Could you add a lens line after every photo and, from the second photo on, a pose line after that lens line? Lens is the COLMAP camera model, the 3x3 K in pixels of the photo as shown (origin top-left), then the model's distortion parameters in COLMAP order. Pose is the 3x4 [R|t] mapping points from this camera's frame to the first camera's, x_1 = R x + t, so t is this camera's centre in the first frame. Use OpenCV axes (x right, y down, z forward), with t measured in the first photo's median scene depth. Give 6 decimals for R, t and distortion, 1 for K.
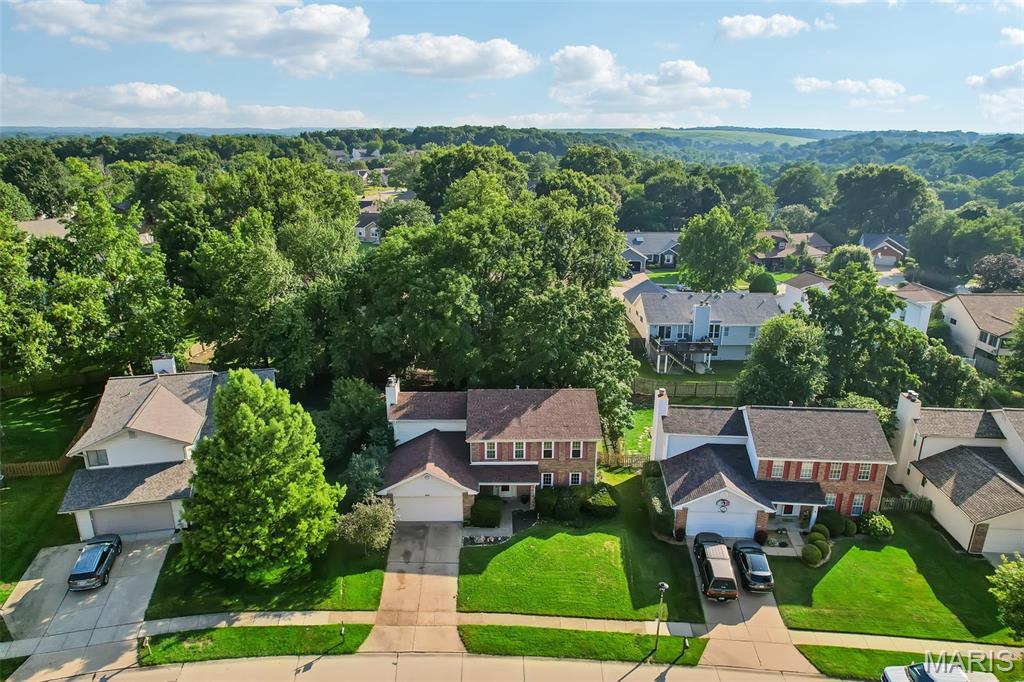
lens RADIAL K [[660.2, 0, 513.0], [0, 660.2, 342.4], [0, 0, 1]] dist [-0.096778, 0.088751]
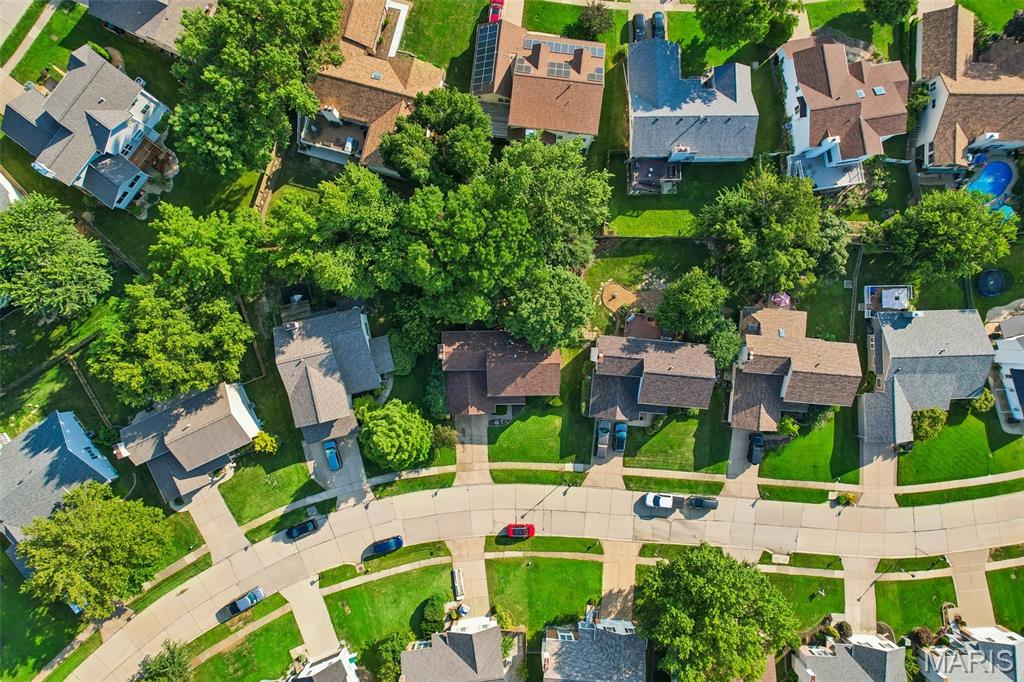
lens RADIAL K [[662.1, 0, 512.0], [0, 662.1, 341.0], [0, 0, 1]] dist [-0.085476, 0.073158]
pose [[0.999972, 0.005866, 0.004751, -0.010966], [-0.006287, 0.298701, 0.954326, -1.737211], [0.004179, -0.954329, 0.298730, 0.580860]]
